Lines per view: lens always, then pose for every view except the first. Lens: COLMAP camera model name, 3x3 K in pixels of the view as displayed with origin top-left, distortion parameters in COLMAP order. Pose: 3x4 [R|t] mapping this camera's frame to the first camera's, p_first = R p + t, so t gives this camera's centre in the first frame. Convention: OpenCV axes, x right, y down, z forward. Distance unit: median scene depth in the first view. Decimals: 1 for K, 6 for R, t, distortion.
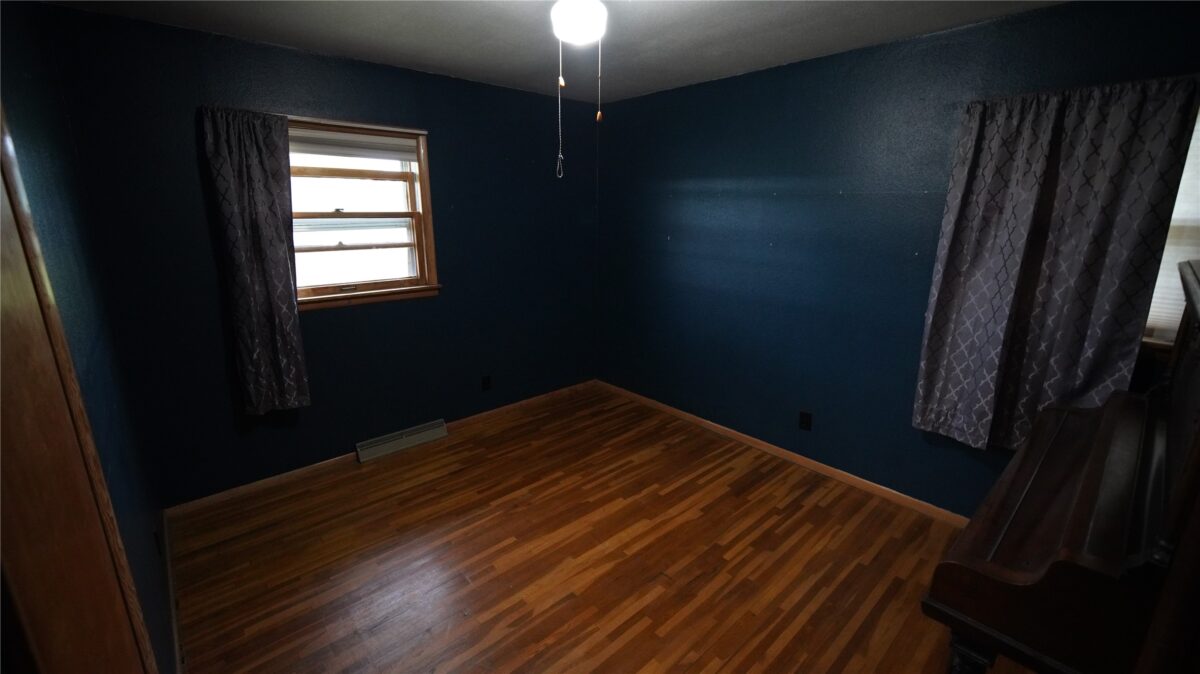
lens RADIAL K [[495.1, 0, 592.5], [0, 495.1, 340.5], [0, 0, 1]] dist [0.001998, 0.000227]
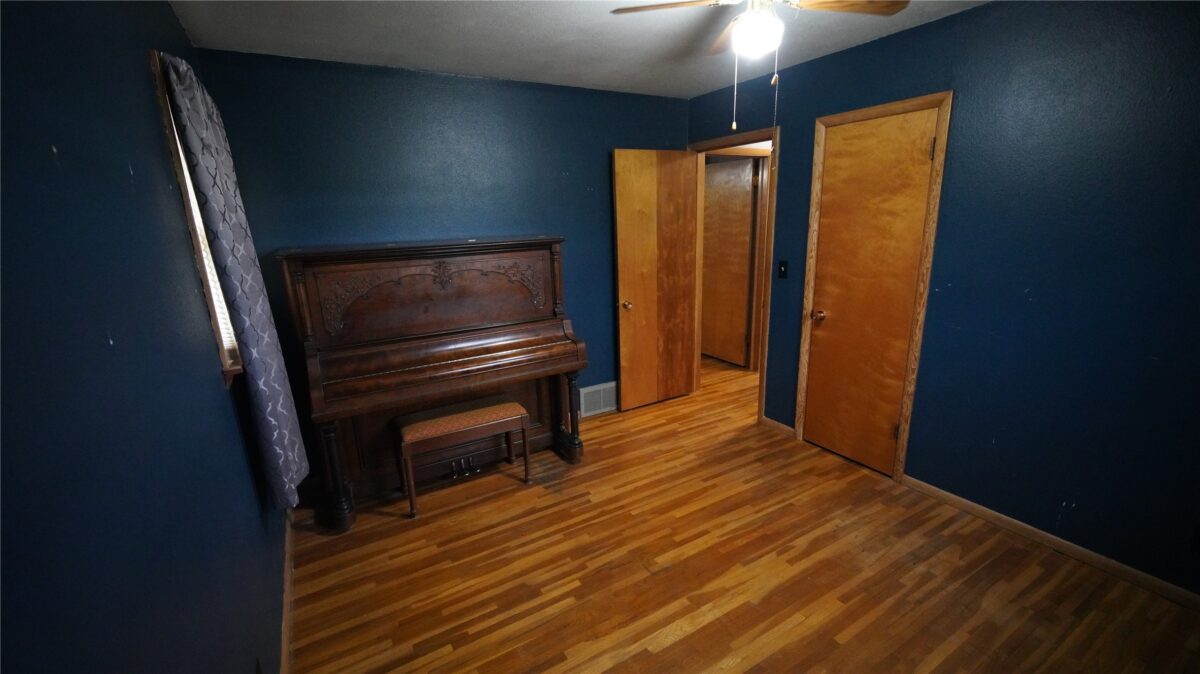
lens RADIAL K [[495.1, 0, 592.5], [0, 495.1, 340.5], [0, 0, 1]] dist [0.001998, 0.000227]
pose [[-0.979691, -0.018388, 0.199670, 0.069417], [0.083289, 0.868498, 0.488644, -0.425426], [-0.182398, 0.495351, -0.849328, 1.628428]]
